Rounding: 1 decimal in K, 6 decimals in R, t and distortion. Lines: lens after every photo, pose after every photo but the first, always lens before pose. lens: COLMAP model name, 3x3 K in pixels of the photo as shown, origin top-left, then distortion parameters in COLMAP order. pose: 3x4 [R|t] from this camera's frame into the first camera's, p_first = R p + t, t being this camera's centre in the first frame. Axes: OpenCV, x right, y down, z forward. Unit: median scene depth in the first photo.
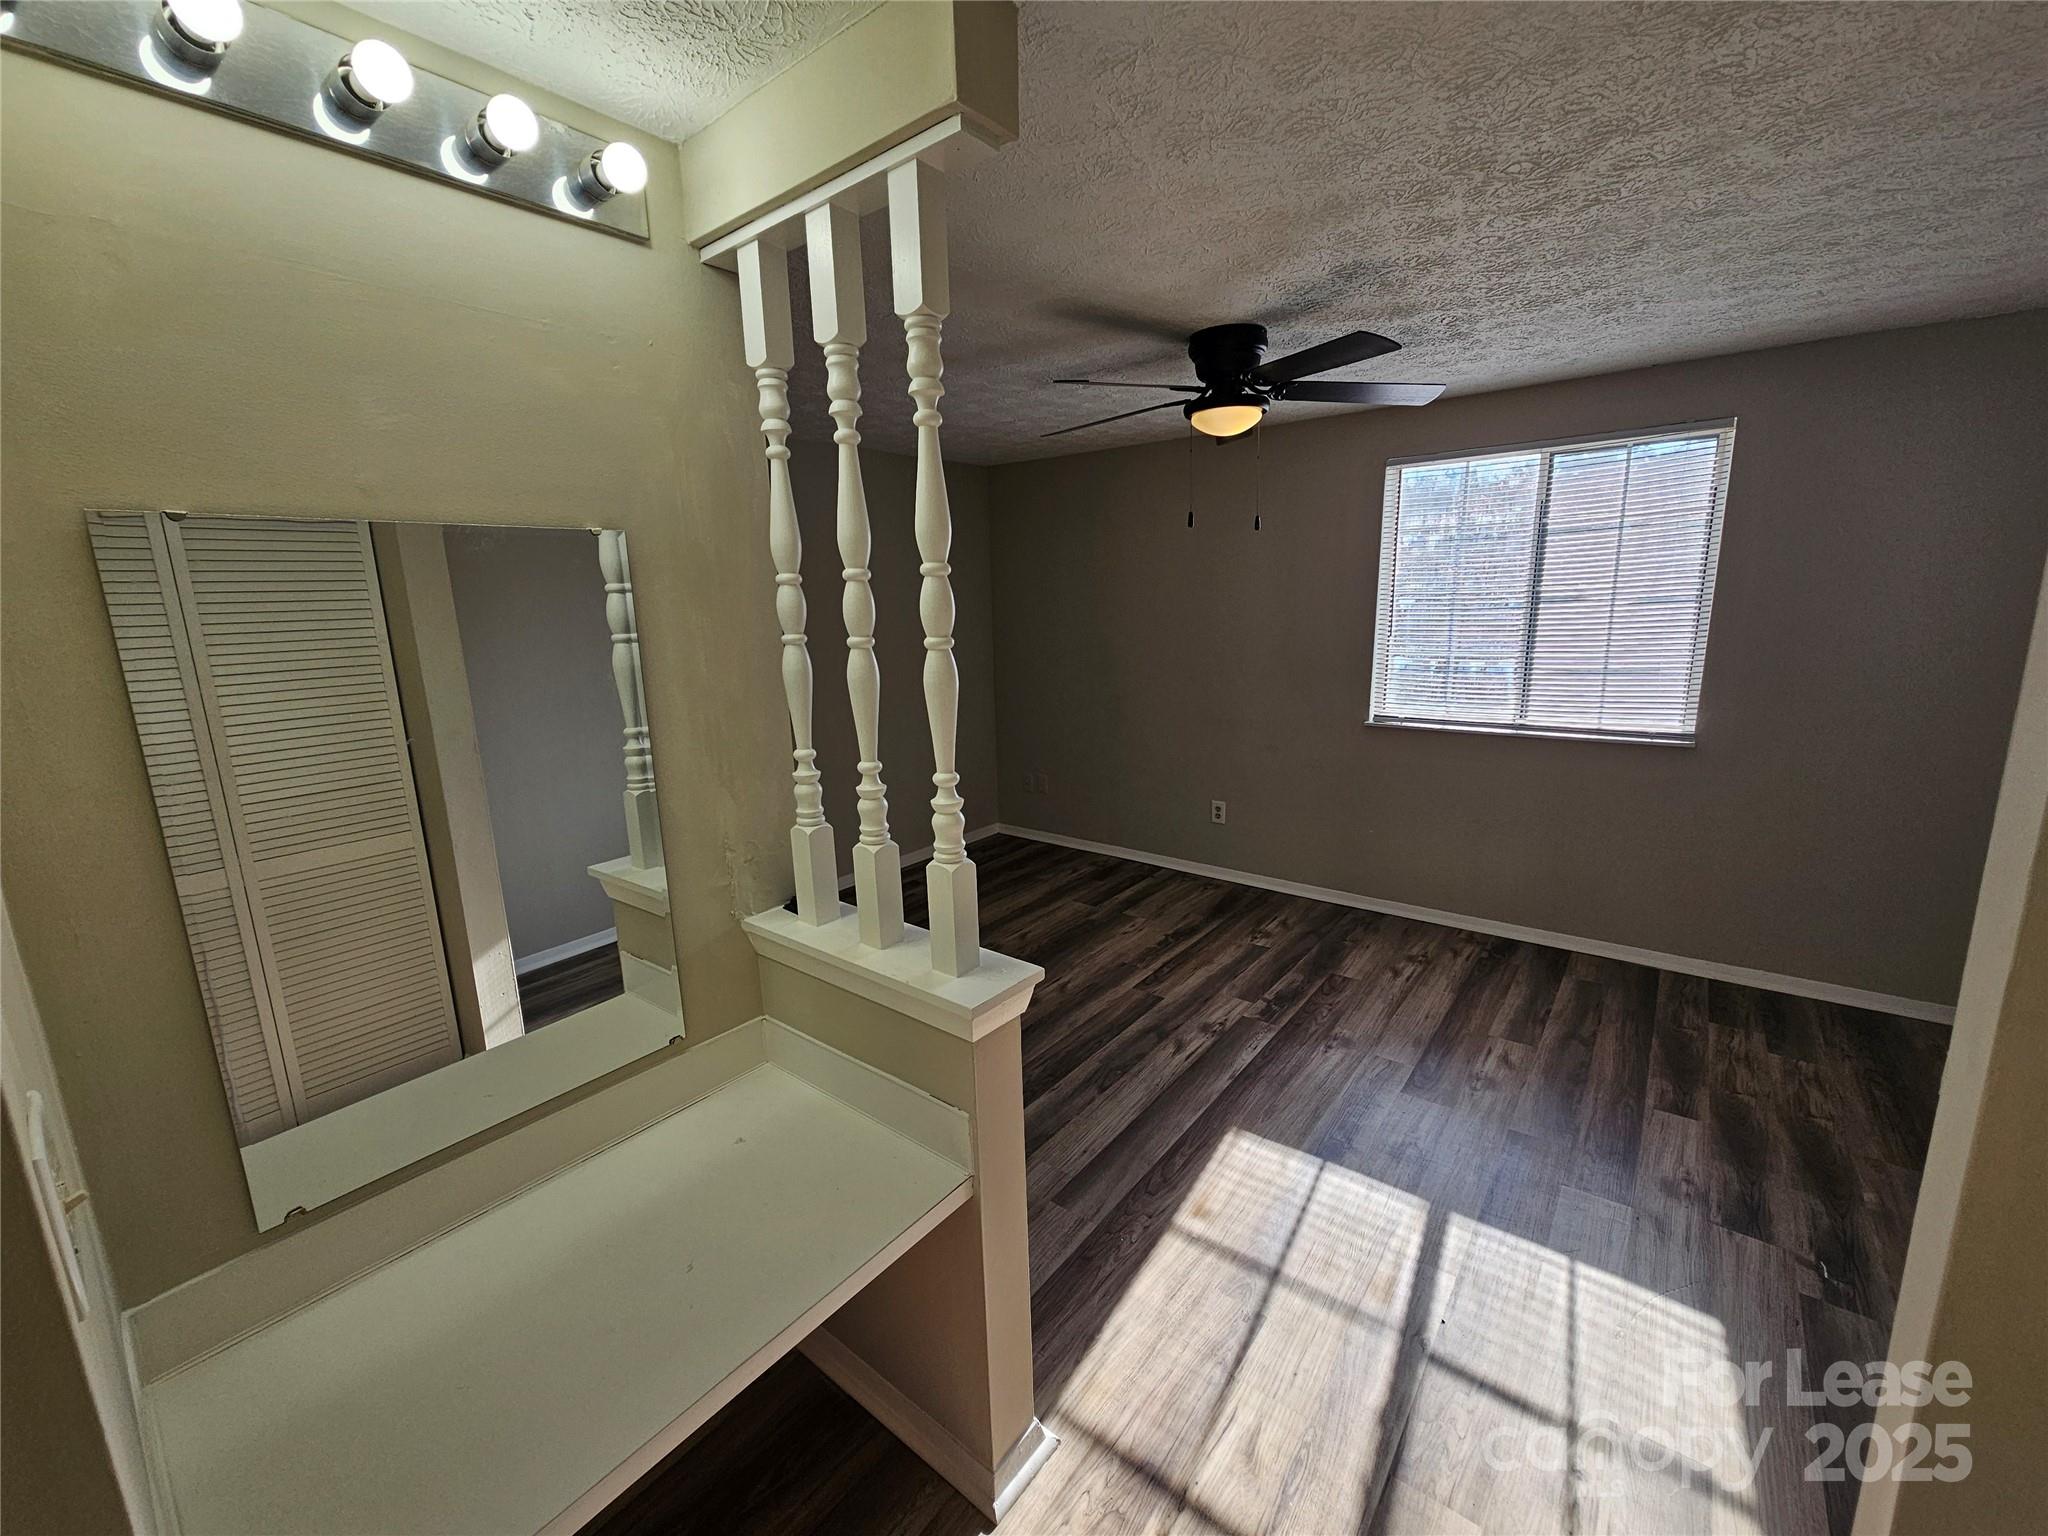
lens RADIAL K [[838.4, 0, 1010.8], [0, 838.4, 764.1], [0, 0, 1]] dist [-0.001335, 0.001579]
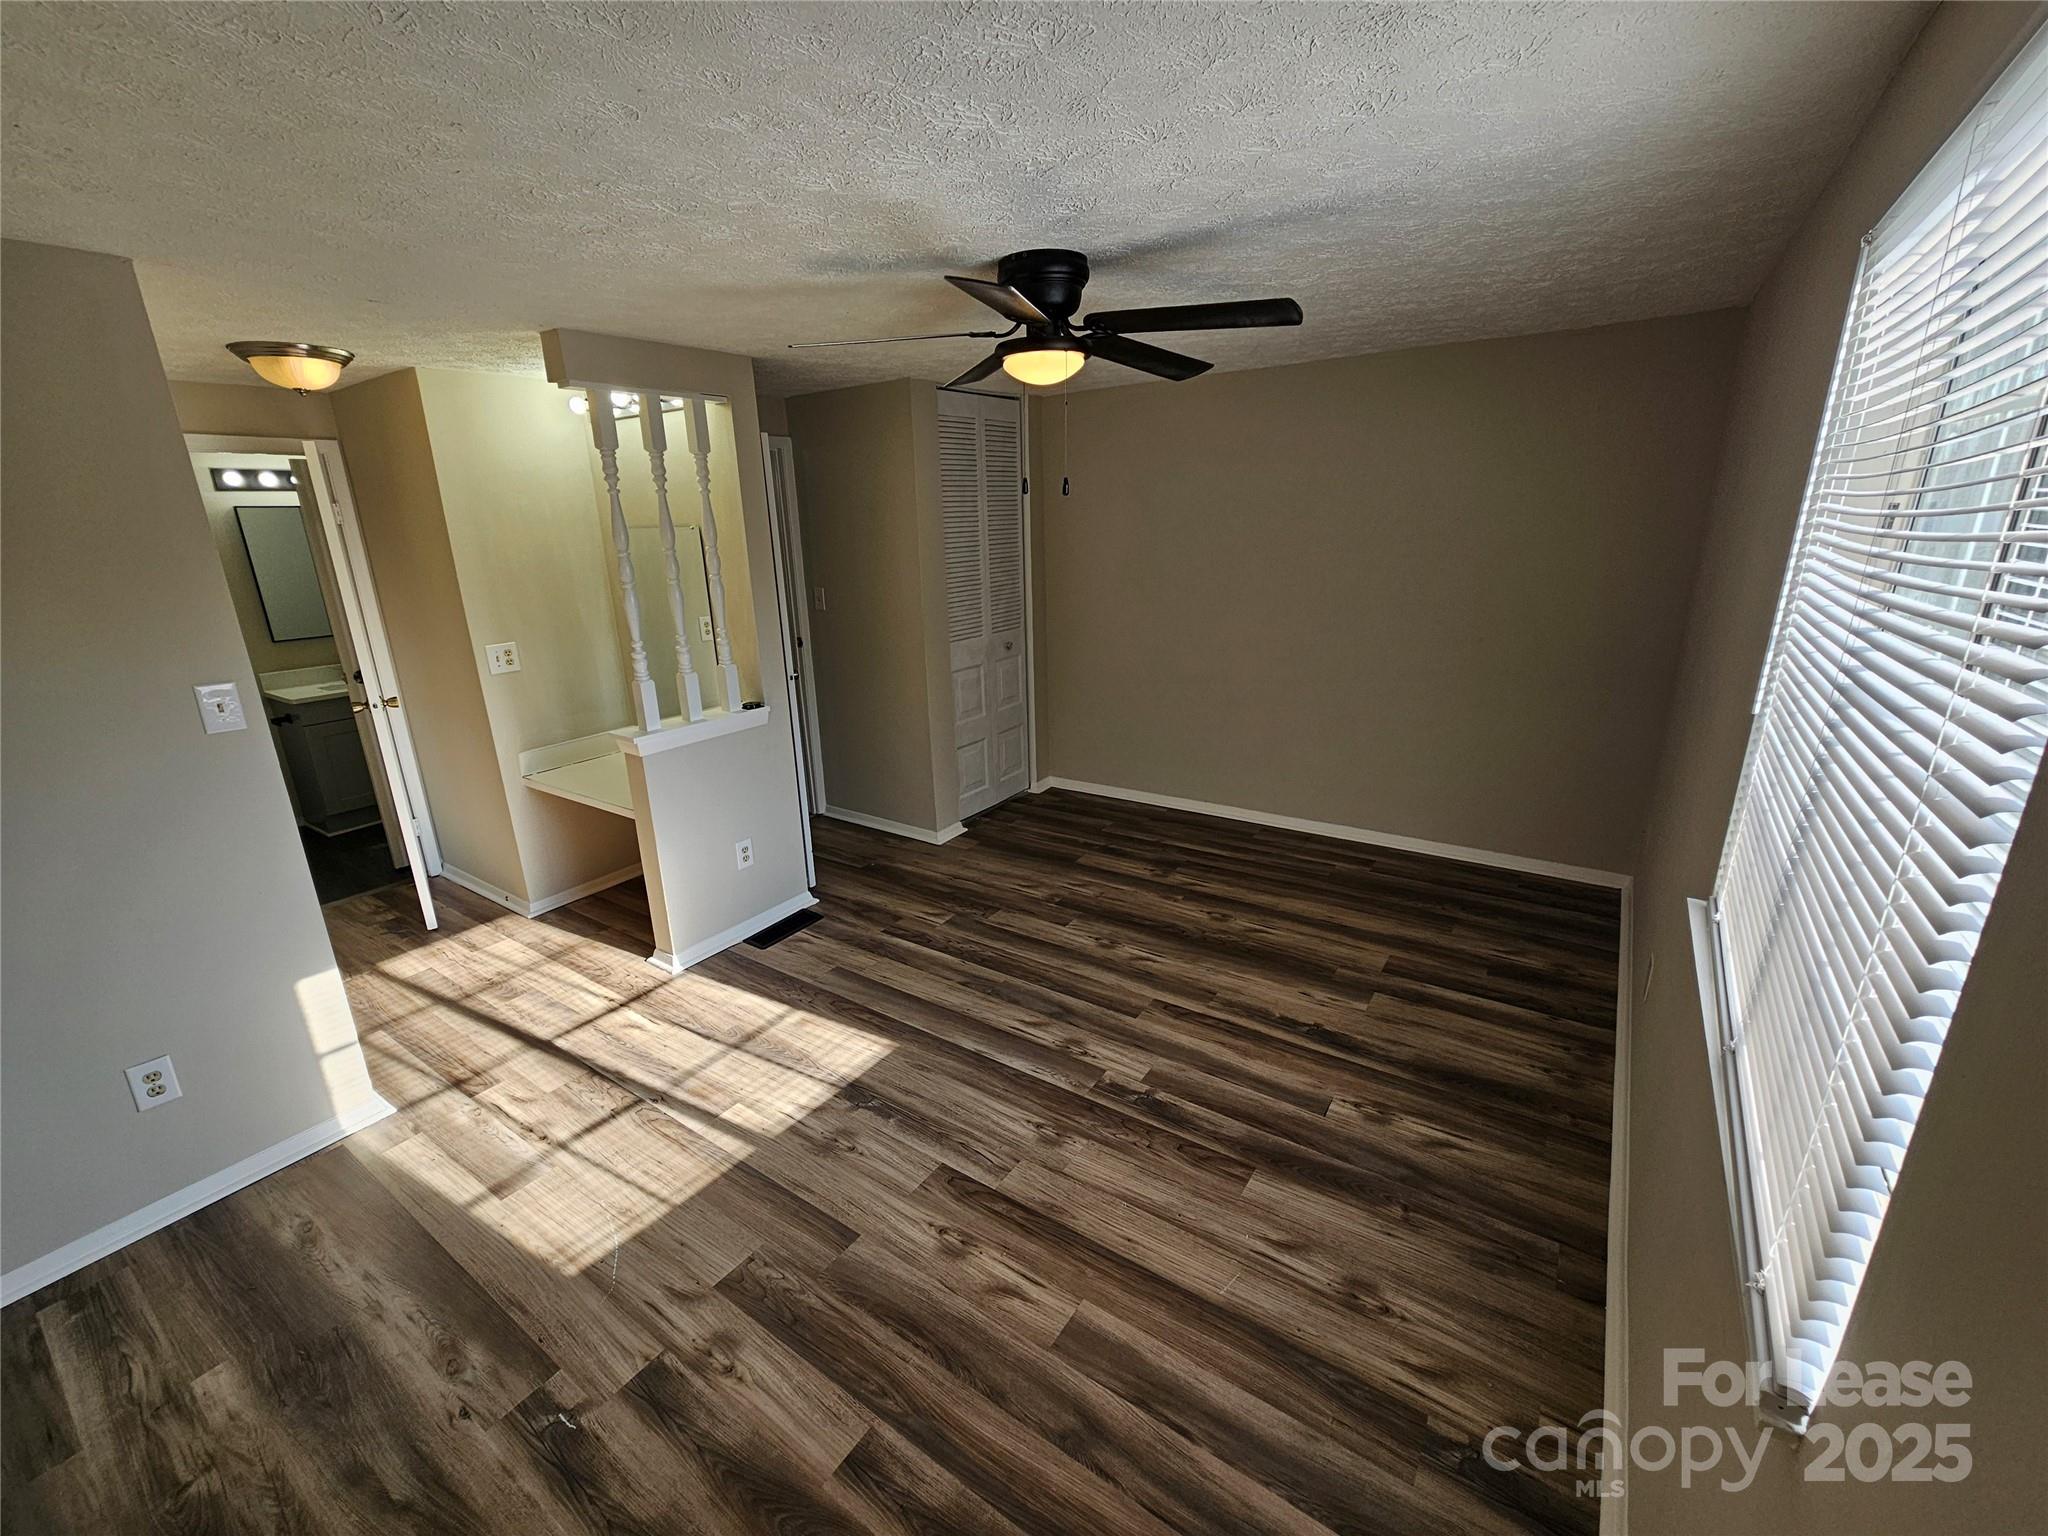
lens RADIAL K [[838.4, 0, 1026.7], [0, 838.4, 762.8], [0, 0, 1]] dist [-0.001335, 0.001579]
pose [[0.085259, 0.315965, -0.944932, 1.010539], [-0.171303, 0.938912, 0.298495, -0.244442], [0.981522, 0.136420, 0.134177, 0.784549]]
